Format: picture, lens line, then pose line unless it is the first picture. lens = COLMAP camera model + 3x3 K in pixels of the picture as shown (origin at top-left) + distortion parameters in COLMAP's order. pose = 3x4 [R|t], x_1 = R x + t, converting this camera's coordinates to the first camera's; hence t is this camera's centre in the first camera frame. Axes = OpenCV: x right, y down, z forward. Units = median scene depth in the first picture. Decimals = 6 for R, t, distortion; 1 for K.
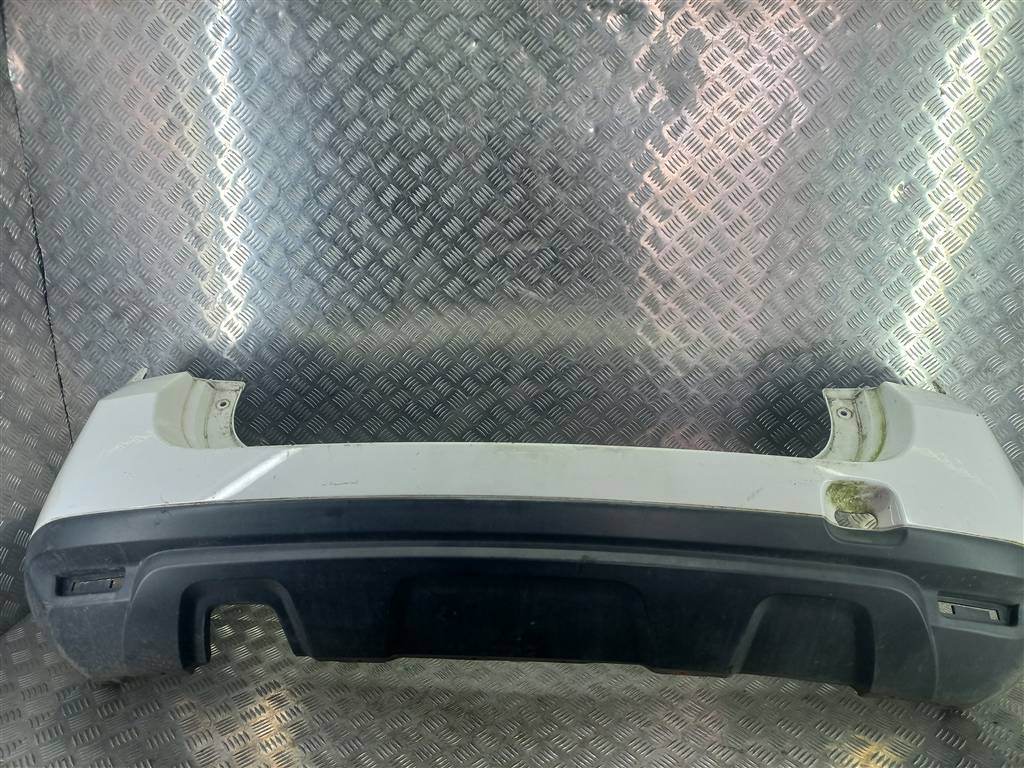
lens RADIAL K [[743.0, 0, 513.4], [0, 743.0, 391.6], [0, 0, 1]] dist [0.045793, -0.019851]
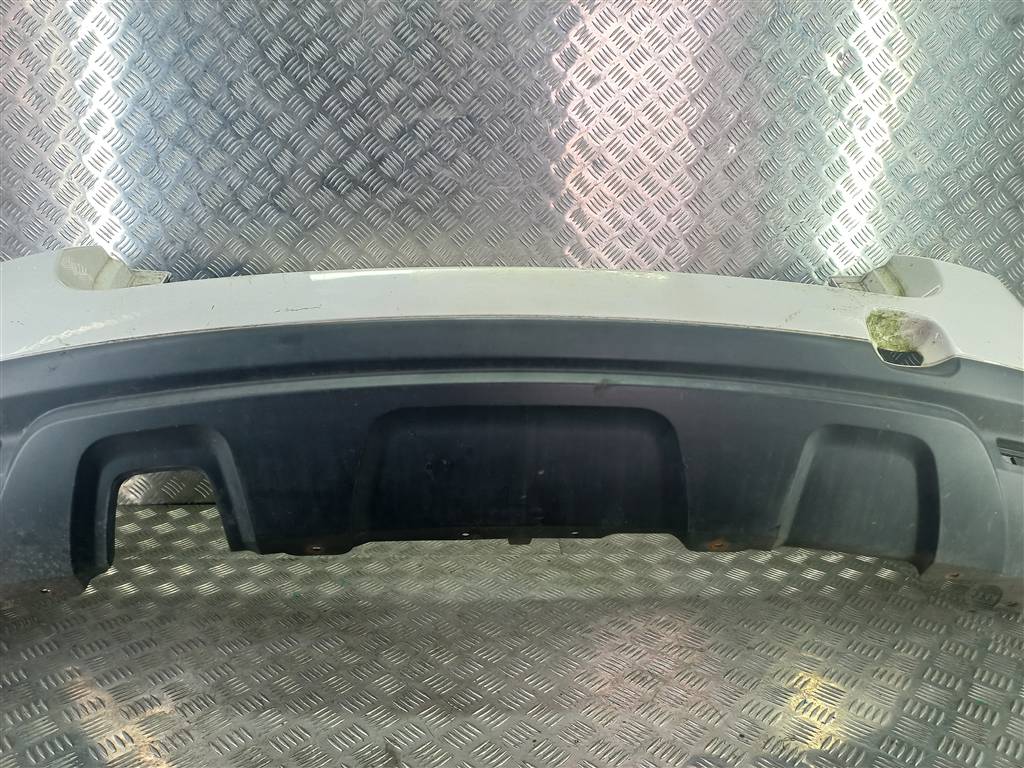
lens RADIAL K [[743.0, 0, 518.9], [0, 743.0, 389.9], [0, 0, 1]] dist [0.045793, -0.019851]
pose [[0.993596, -0.010889, 0.112467, 0.008148], [0.018149, 0.997802, -0.063730, 0.189005], [-0.111526, 0.065363, 0.991610, 0.138647]]
